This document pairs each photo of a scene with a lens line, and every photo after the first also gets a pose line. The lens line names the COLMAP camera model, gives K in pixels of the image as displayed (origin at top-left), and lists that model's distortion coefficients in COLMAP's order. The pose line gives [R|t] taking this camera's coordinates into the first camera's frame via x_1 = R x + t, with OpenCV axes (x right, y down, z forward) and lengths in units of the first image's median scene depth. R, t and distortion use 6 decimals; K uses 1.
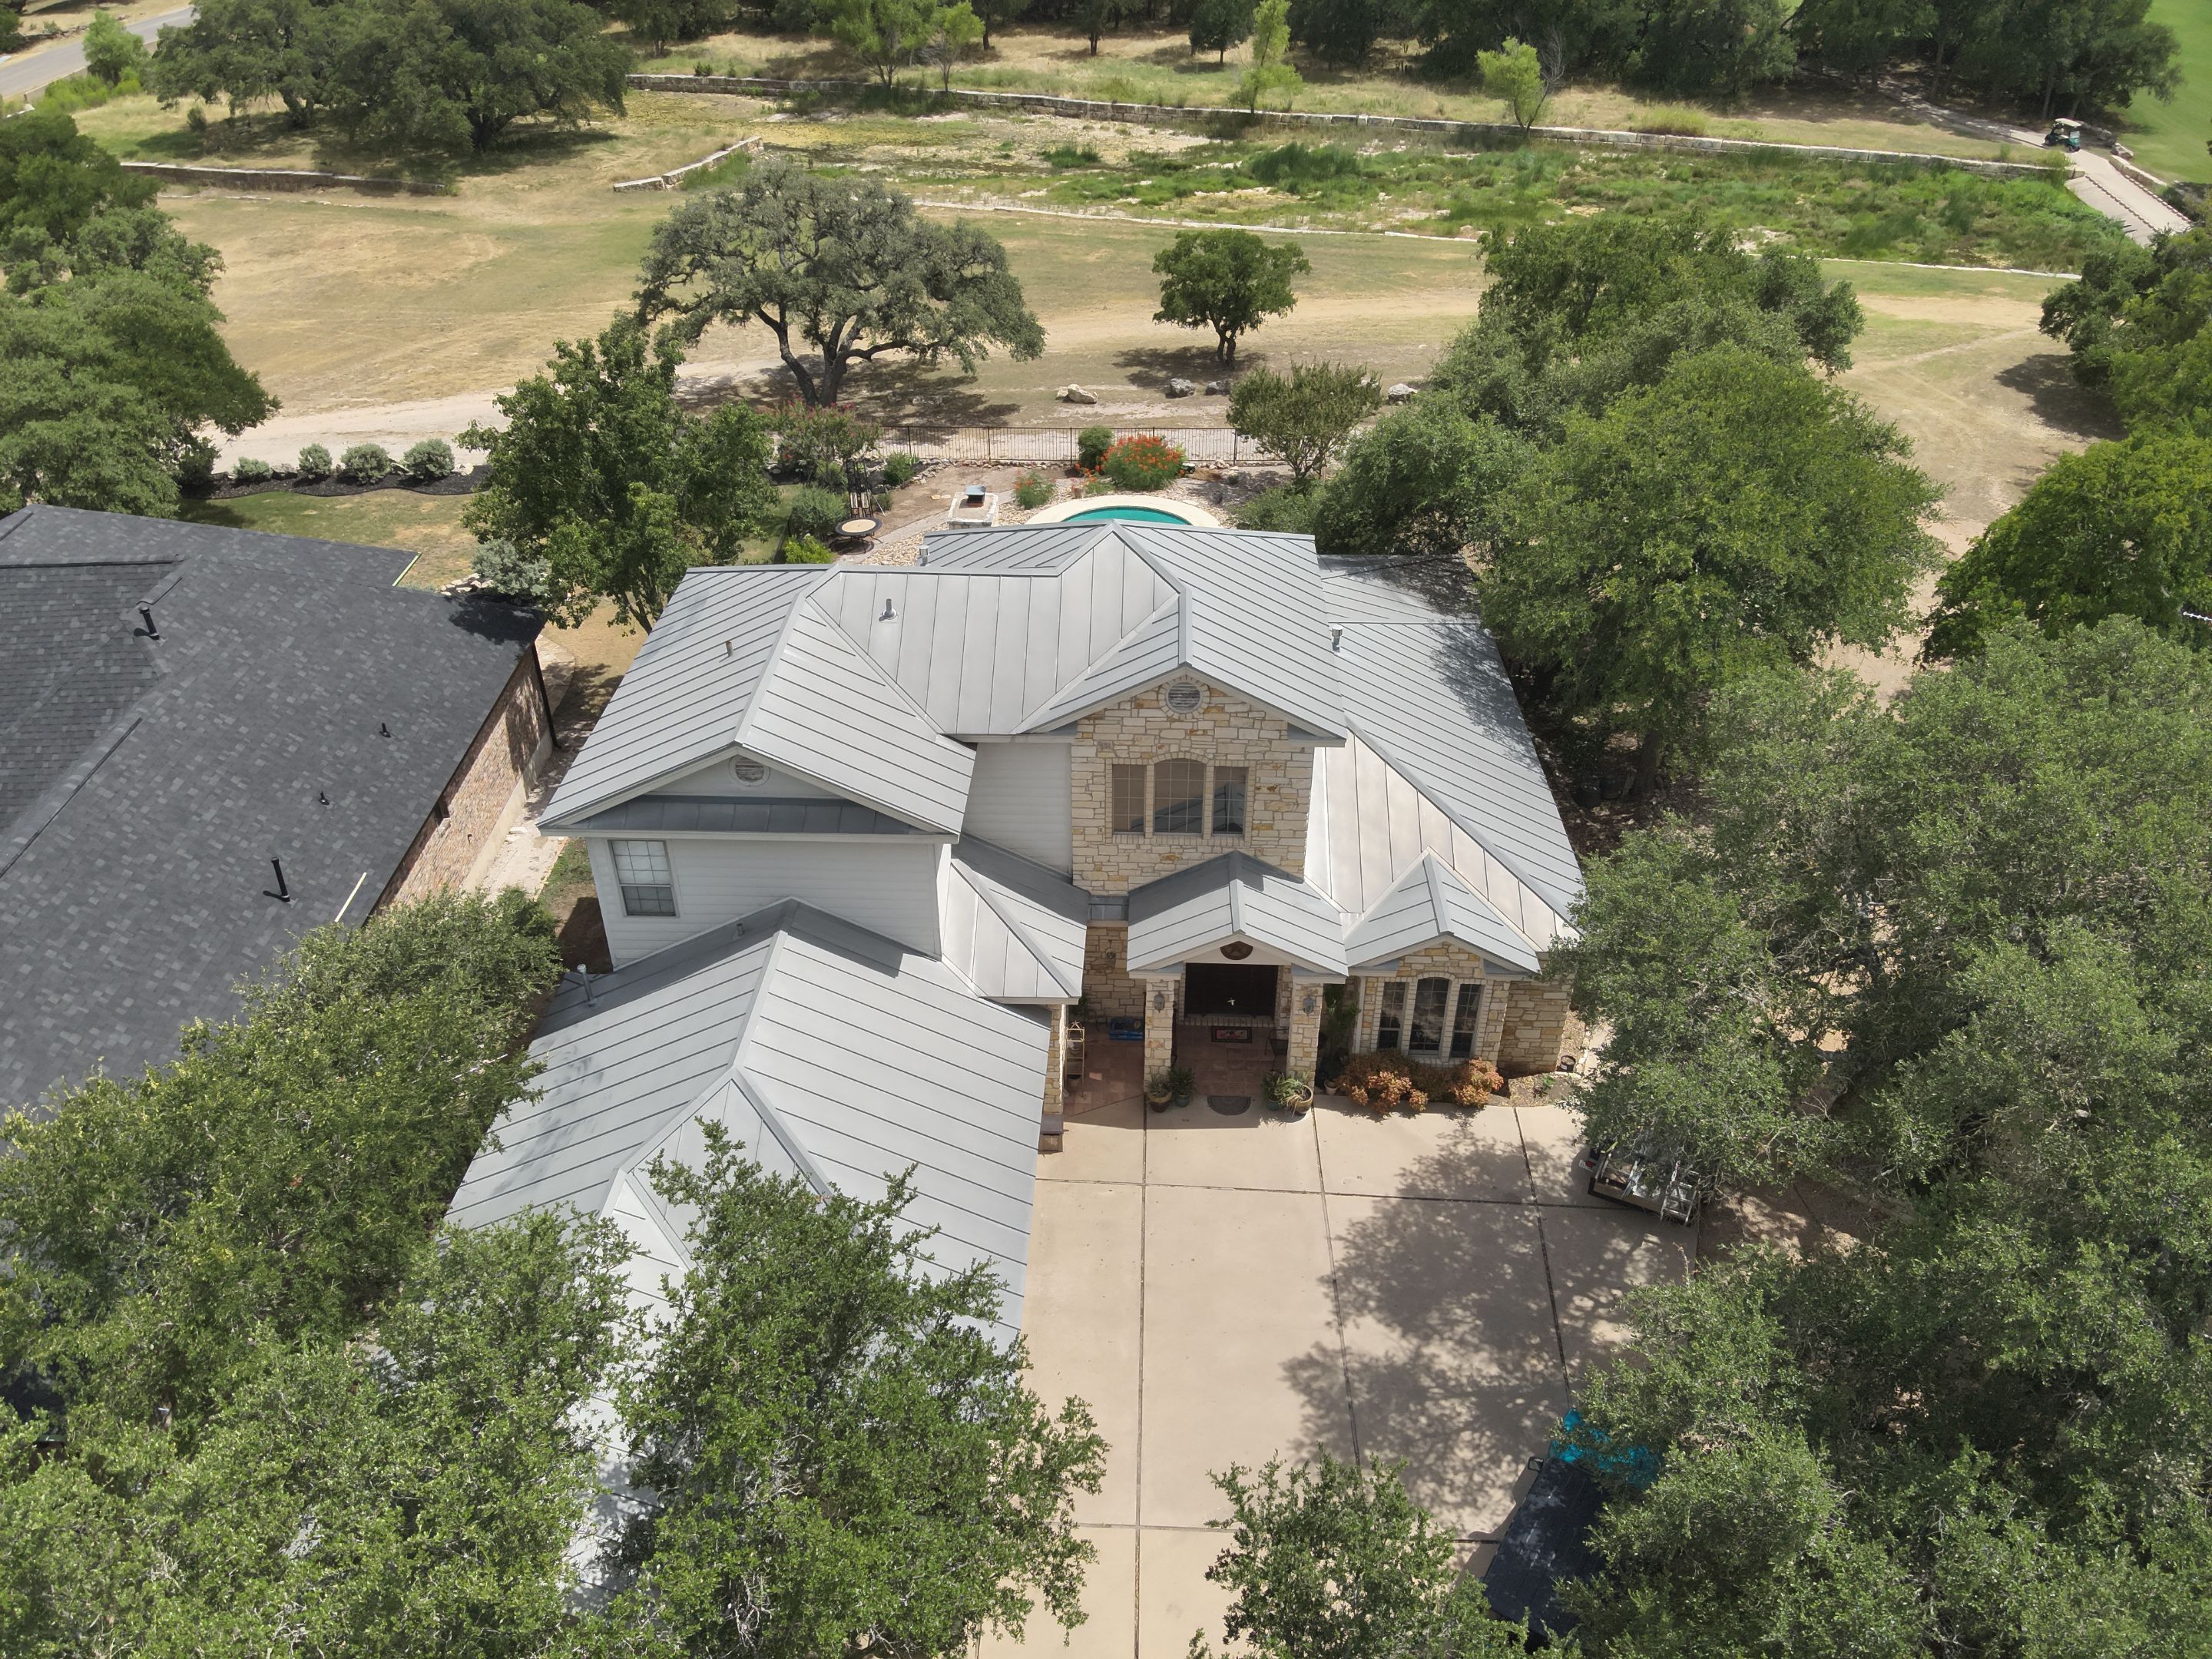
lens RADIAL K [[1599.3, 0, 1092.9], [0, 1599.3, 833.4], [0, 0, 1]] dist [0.100389, -0.194286]
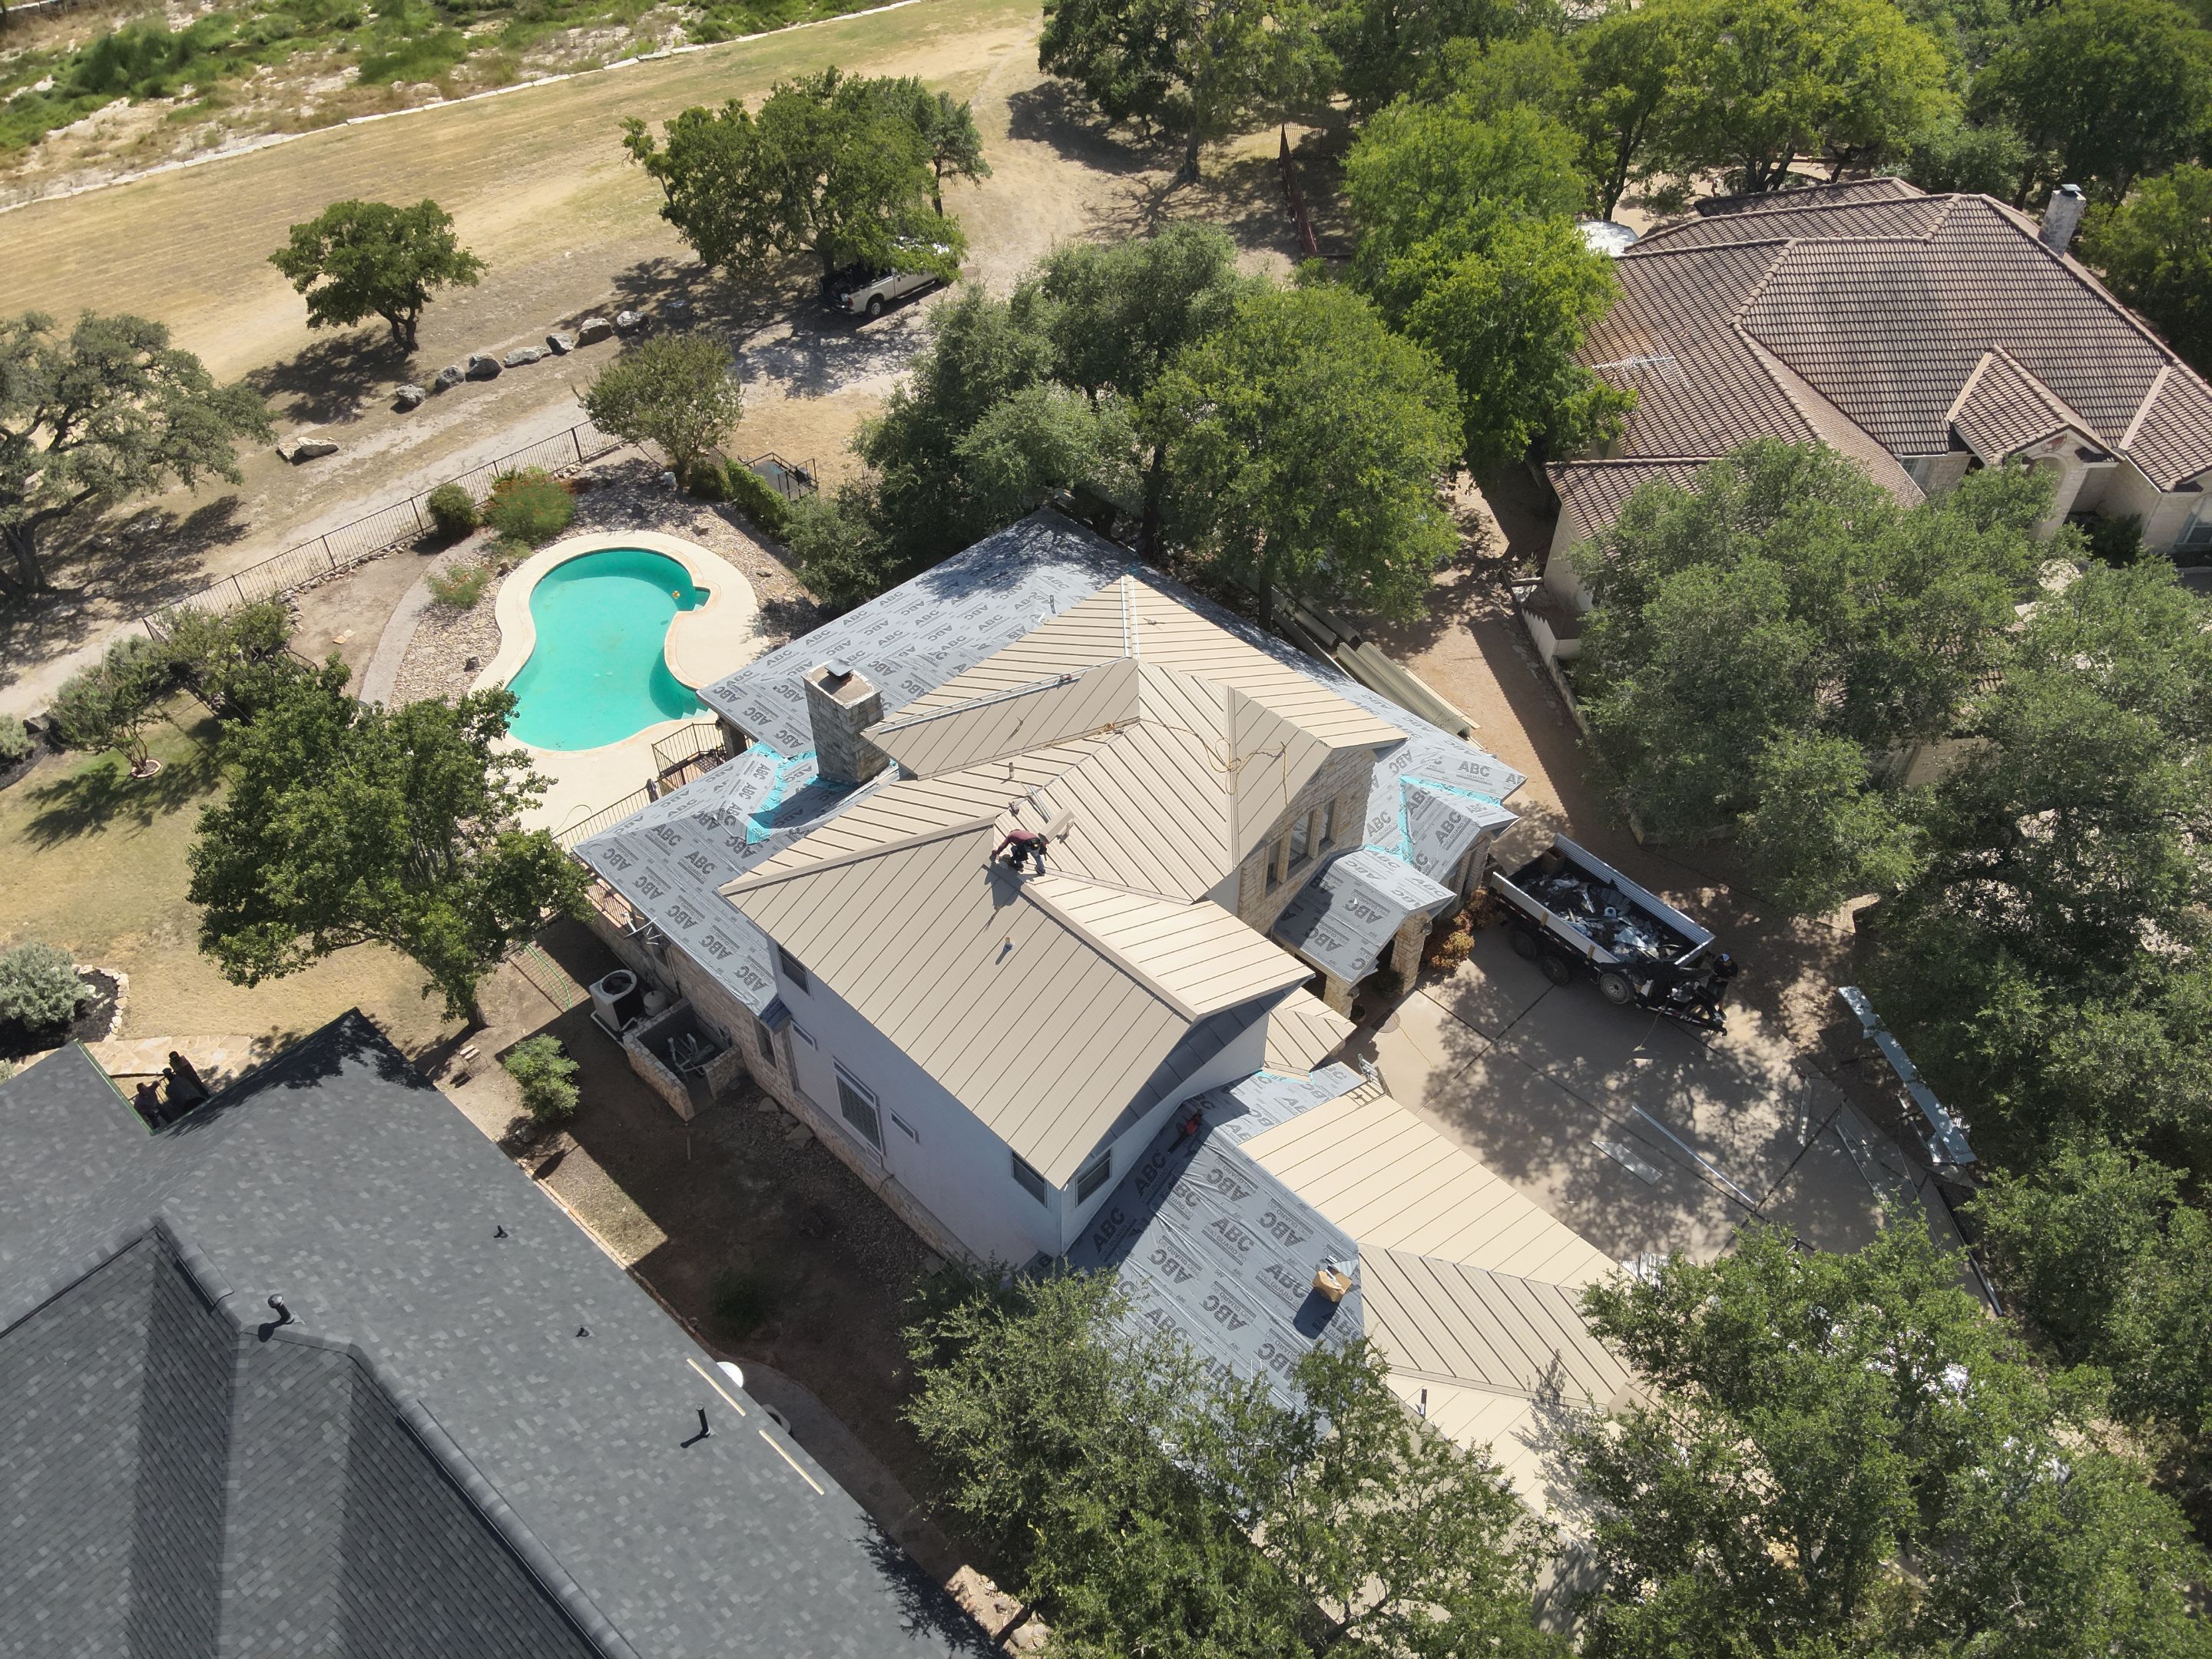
lens RADIAL K [[1599.3, 0, 1092.9], [0, 1599.3, 833.4], [0, 0, 1]] dist [0.100389, -0.194286]
pose [[0.679670, -0.511509, 0.525744, -0.360561], [0.405966, 0.859276, 0.311187, -0.246461], [-0.610934, 0.001930, 0.791679, 0.074682]]
